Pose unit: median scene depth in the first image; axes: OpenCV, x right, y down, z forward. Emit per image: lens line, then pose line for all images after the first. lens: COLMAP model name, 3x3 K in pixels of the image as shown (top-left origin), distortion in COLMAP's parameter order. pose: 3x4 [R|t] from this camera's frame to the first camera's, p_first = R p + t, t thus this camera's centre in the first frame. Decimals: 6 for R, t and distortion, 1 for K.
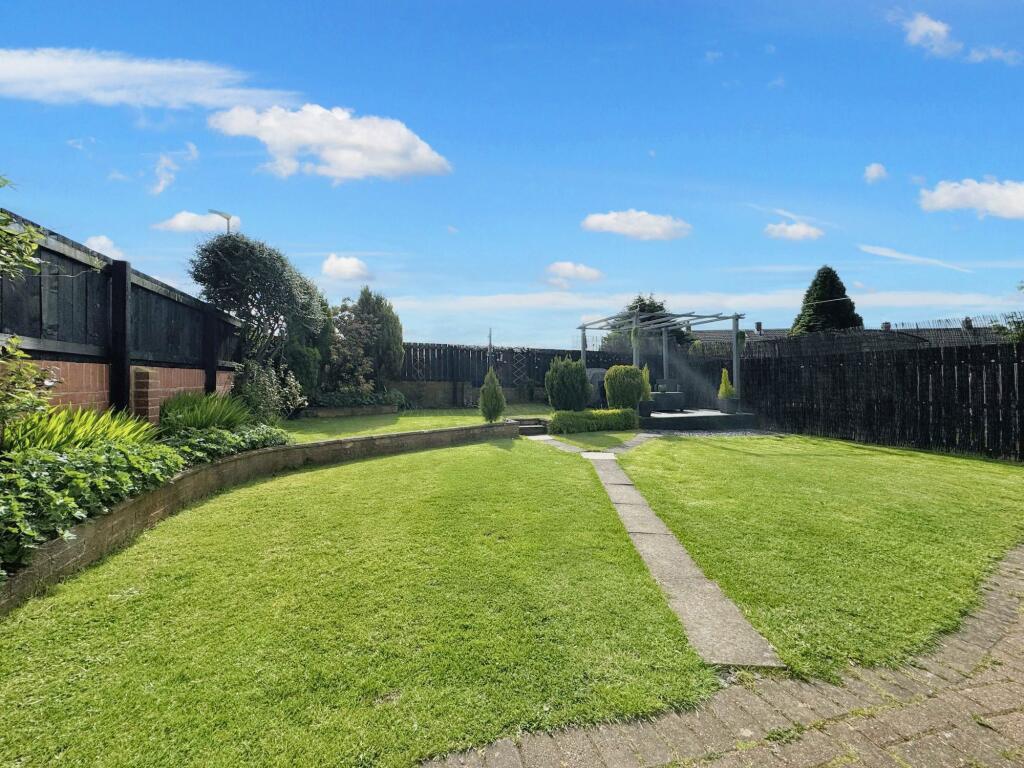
lens RADIAL K [[410.0, 0, 514.7], [0, 410.0, 381.9], [0, 0, 1]] dist [0.006301, -0.000770]
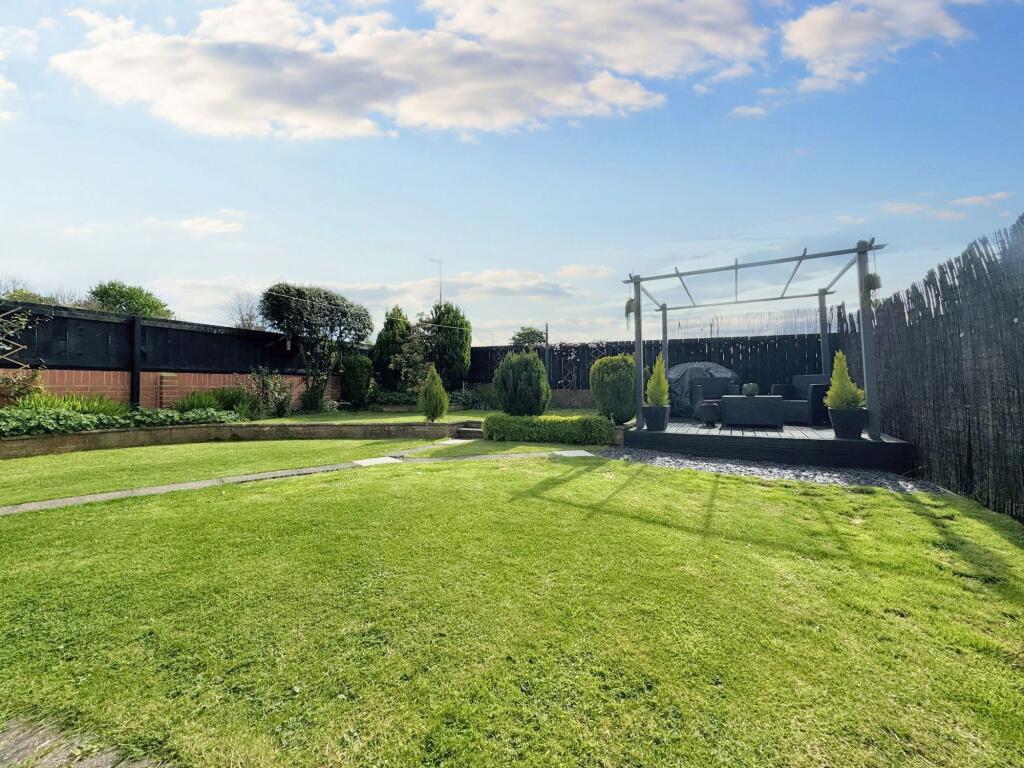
lens RADIAL K [[410.0, 0, 511.0], [0, 410.0, 387.0], [0, 0, 1]] dist [0.006301, -0.000770]
pose [[0.709738, -0.005572, -0.704444, 0.743187], [0.003300, 0.999984, -0.004585, 0.018422], [0.704458, 0.000929, 0.709745, 0.410873]]
